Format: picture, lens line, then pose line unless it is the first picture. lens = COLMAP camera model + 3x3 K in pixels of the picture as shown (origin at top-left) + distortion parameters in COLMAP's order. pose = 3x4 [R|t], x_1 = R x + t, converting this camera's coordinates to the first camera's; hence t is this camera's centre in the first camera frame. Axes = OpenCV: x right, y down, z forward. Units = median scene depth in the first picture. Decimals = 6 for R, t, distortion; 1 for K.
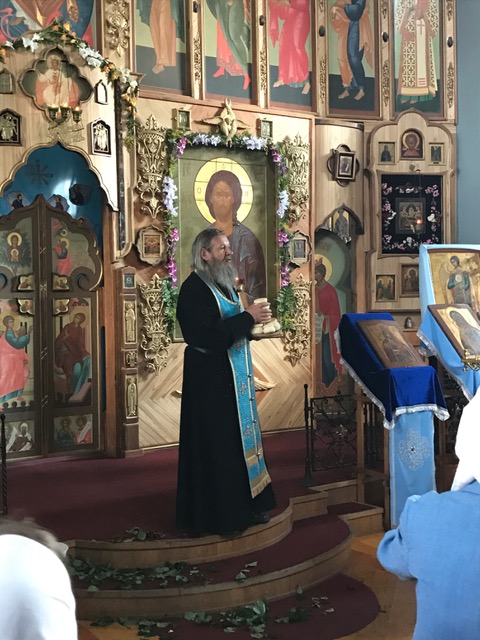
lens RADIAL K [[795.3, 0, 239.5], [0, 795.3, 322.8], [0, 0, 1]] dist [0.021115, 0.000000]
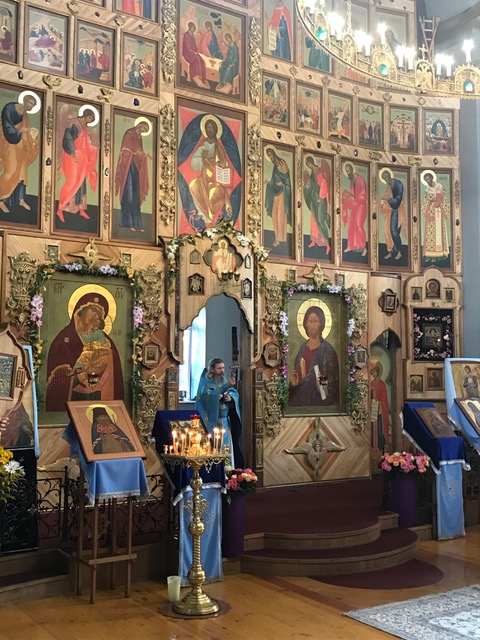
lens RADIAL K [[736.1, 0, 239.8], [0, 736.1, 315.4], [0, 0, 1]] dist [0.134453, 0.000000]
pose [[0.999660, 0.020771, 0.015742, -0.192359], [-0.018892, 0.993607, -0.111299, -0.010535], [-0.017953, 0.110964, 0.993662, -0.437127]]
